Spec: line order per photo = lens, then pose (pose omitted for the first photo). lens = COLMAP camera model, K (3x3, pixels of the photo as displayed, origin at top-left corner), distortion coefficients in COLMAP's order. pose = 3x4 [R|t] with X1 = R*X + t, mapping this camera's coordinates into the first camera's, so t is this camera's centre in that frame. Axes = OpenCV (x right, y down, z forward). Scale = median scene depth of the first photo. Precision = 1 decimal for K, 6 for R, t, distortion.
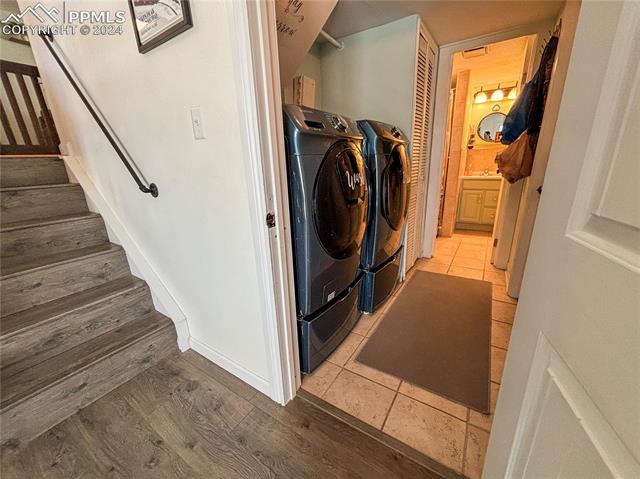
lens RADIAL K [[260.5, 0, 318.0], [0, 260.5, 239.6], [0, 0, 1]] dist [0.004905, -0.000384]
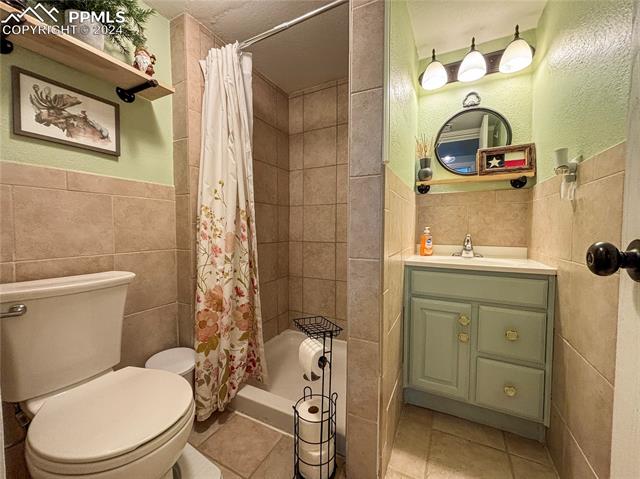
lens RADIAL K [[260.5, 0, 318.0], [0, 260.5, 237.2], [0, 0, 1]] dist [0.004905, -0.000384]
pose [[0.994837, 0.037406, 0.094345, 0.392069], [-0.011934, 0.966266, -0.257268, -0.174808], [-0.100786, 0.254813, 0.961724, 0.656223]]
